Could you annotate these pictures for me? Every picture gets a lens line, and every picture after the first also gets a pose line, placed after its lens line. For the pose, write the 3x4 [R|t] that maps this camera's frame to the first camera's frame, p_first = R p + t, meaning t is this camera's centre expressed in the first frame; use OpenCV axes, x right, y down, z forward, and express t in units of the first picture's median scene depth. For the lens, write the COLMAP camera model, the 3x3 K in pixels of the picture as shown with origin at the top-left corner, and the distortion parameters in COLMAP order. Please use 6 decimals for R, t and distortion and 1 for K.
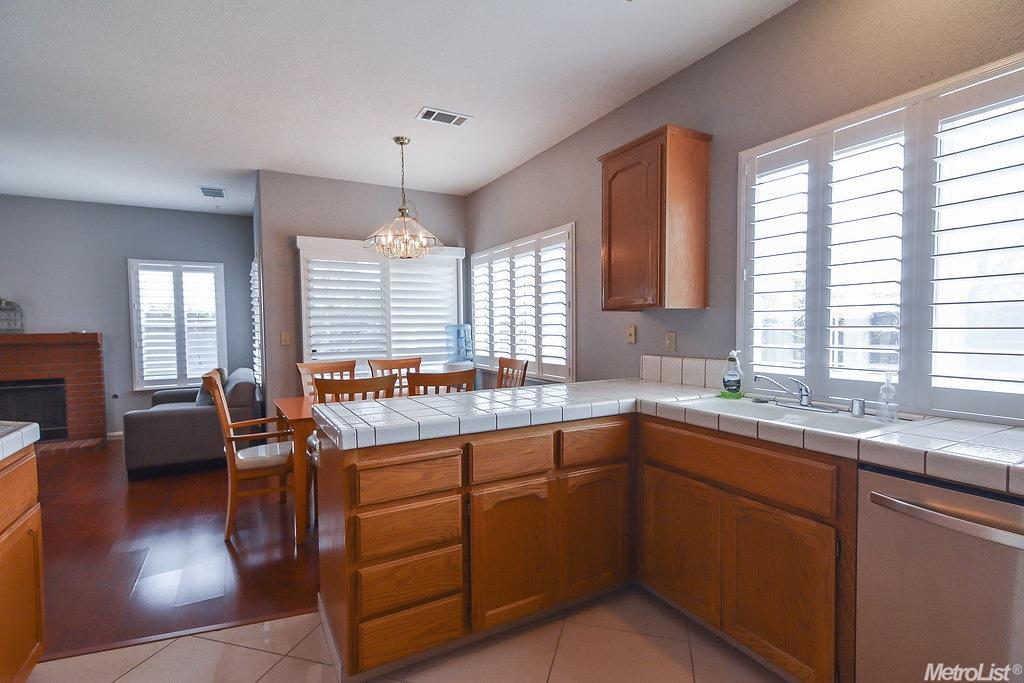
lens RADIAL K [[485.8, 0, 506.2], [0, 485.8, 347.3], [0, 0, 1]] dist [0.028860, -0.010780]
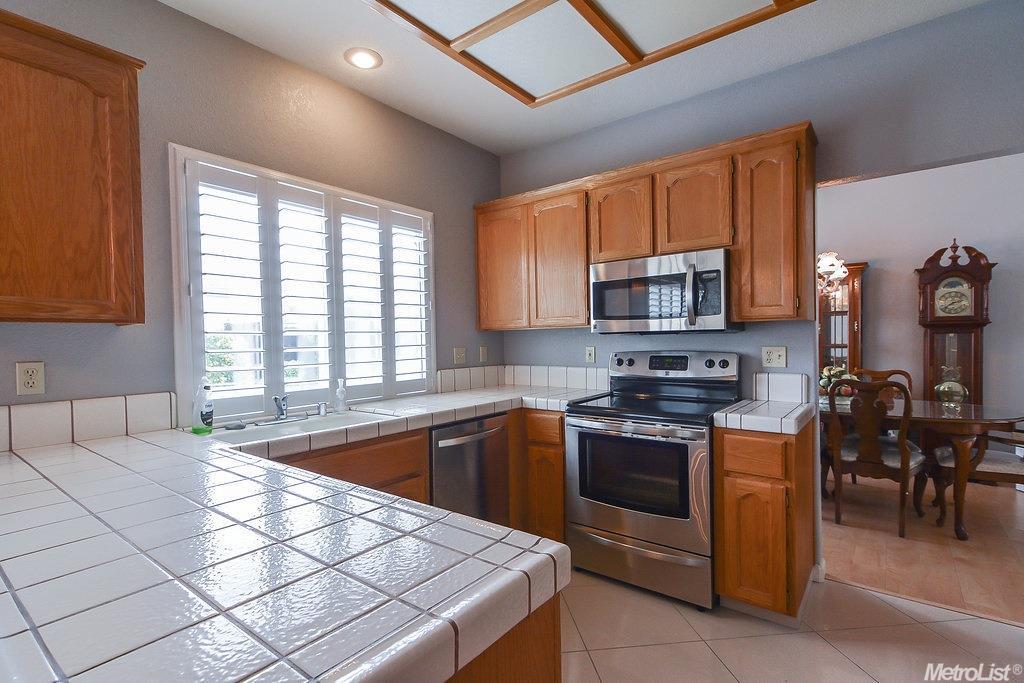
lens RADIAL K [[485.8, 0, 506.2], [0, 485.8, 347.3], [0, 0, 1]] dist [0.028860, -0.010780]
pose [[-0.393591, 0.003438, 0.919279, -0.406218], [0.062791, 0.997758, 0.023153, -0.024941], [-0.917139, 0.066835, -0.392925, 0.645645]]
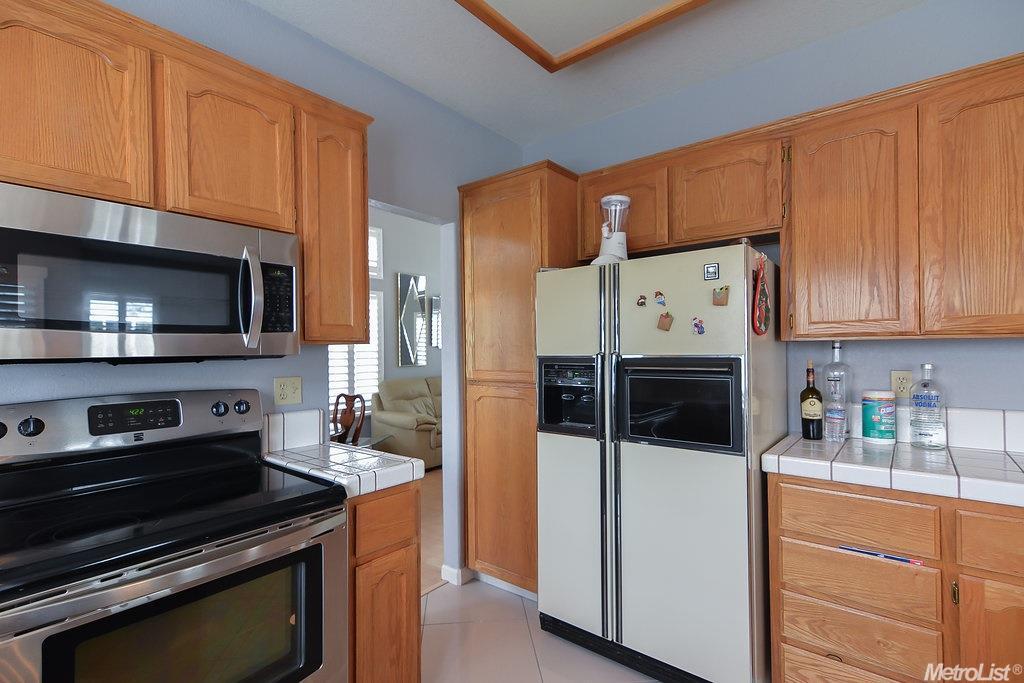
lens RADIAL K [[485.8, 0, 506.2], [0, 485.8, 347.3], [0, 0, 1]] dist [0.028860, -0.010780]
pose [[-0.926608, 0.021720, -0.375401, 0.168124], [0.006026, 0.999060, 0.042929, -0.043191], [0.375980, 0.037517, -0.925868, 0.593414]]
